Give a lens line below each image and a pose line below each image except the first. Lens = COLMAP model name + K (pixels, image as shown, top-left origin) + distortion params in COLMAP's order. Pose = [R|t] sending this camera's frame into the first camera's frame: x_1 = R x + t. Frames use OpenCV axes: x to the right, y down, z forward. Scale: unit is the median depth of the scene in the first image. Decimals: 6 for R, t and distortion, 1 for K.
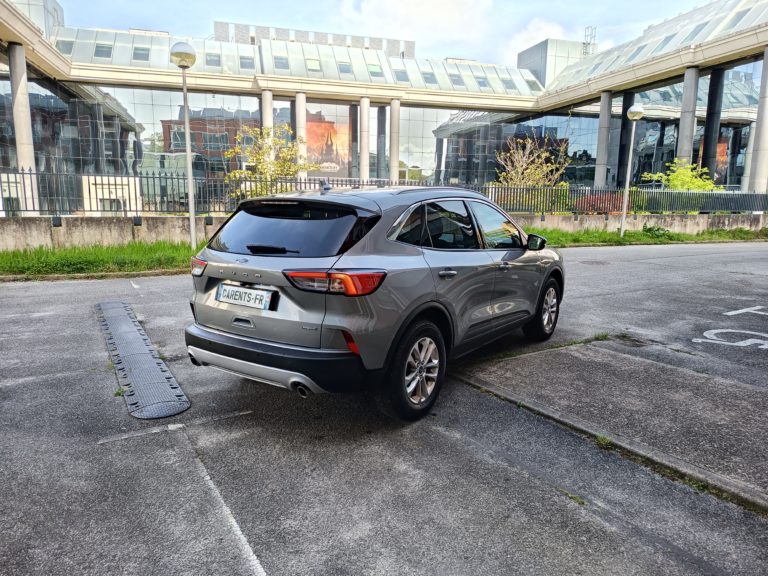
lens RADIAL K [[532.6, 0, 384.7], [0, 532.6, 287.5], [0, 0, 1]] dist [0.046659, -0.046285]
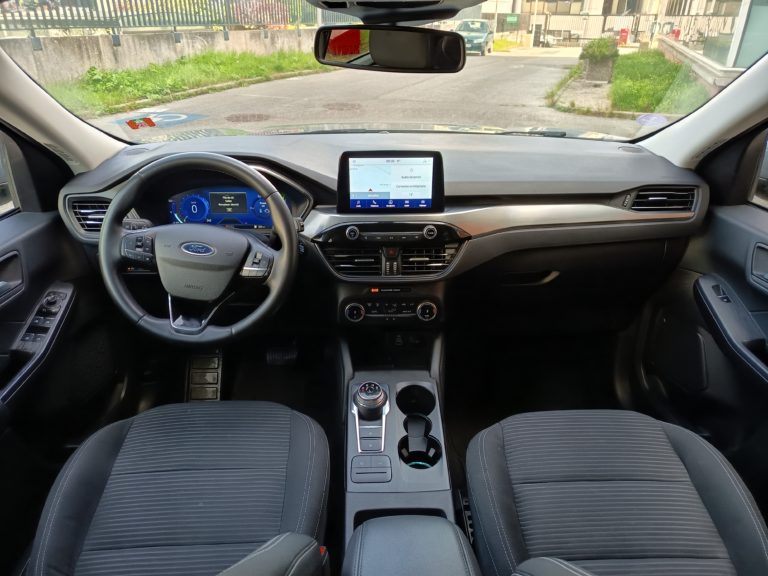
lens RADIAL K [[532.6, 0, 381.4], [0, 532.6, 284.2], [0, 0, 1]] dist [0.046659, -0.046285]
pose [[0.800144, -0.274988, 0.533058, 0.002263], [0.100505, 0.937617, 0.332825, -0.059306], [-0.591327, -0.212733, 0.777867, 0.411857]]
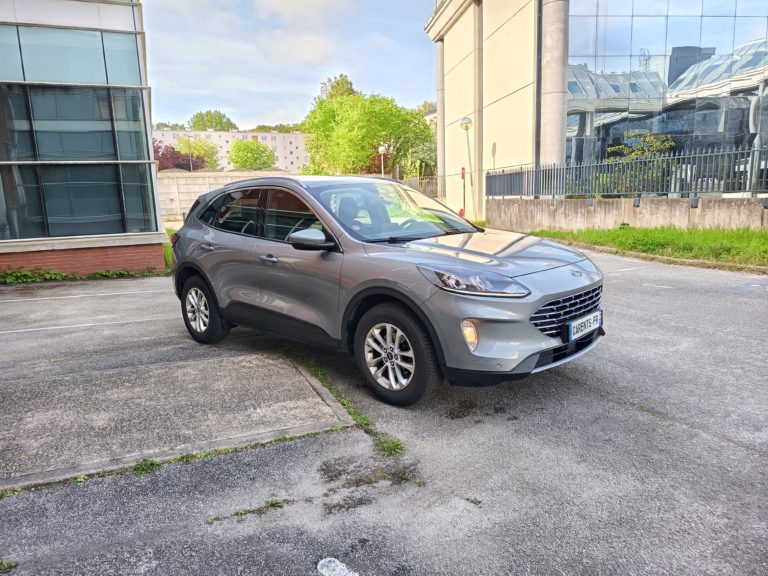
lens RADIAL K [[532.6, 0, 381.6], [0, 532.6, 286.8], [0, 0, 1]] dist [0.046659, -0.046285]
pose [[-0.148896, 0.164437, -0.975085, 0.454757], [-0.123862, 0.975209, 0.183372, -0.075990], [0.981065, 0.148079, -0.124837, 0.537160]]
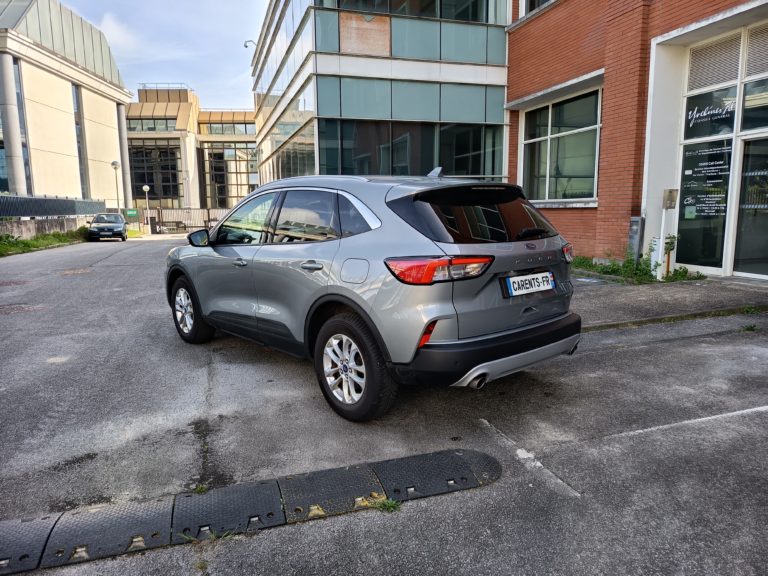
lens RADIAL K [[532.6, 0, 378.8], [0, 532.6, 287.8], [0, 0, 1]] dist [0.046659, -0.046285]
pose [[0.235139, -0.156903, 0.959214, -0.379123], [0.171539, 0.978092, 0.117941, -0.041218], [-0.956705, 0.136810, 0.256902, 0.304816]]
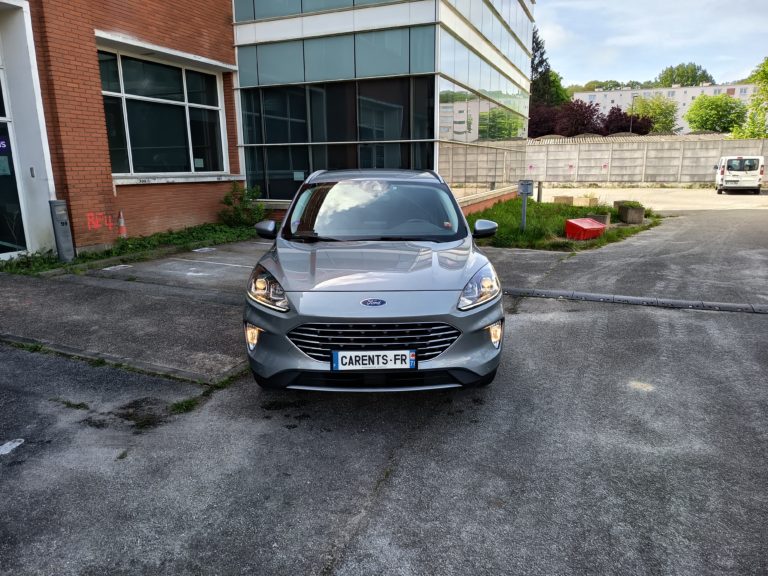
lens RADIAL K [[532.6, 0, 382.5], [0, 532.6, 286.4], [0, 0, 1]] dist [0.046659, -0.046285]
pose [[-0.809938, 0.124608, -0.573125, 0.291823], [-0.094400, 0.936735, 0.337070, -0.141306], [0.578868, 0.327109, -0.746935, 0.810368]]
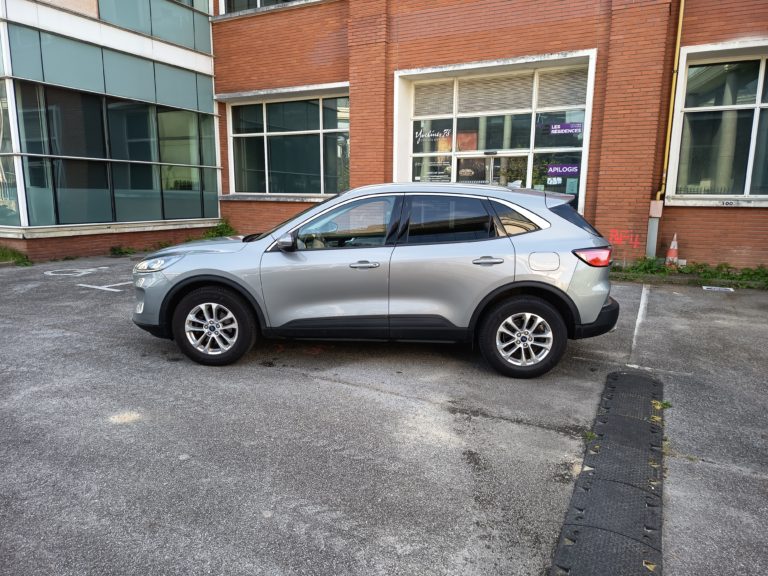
lens RADIAL K [[532.6, 0, 380.3], [0, 532.6, 291.6], [0, 0, 1]] dist [0.046659, -0.046285]
pose [[-0.525567, -0.167330, 0.834134, -0.363480], [0.122411, 0.955391, 0.268783, -0.113952], [-0.841900, 0.243370, -0.481638, 0.675420]]
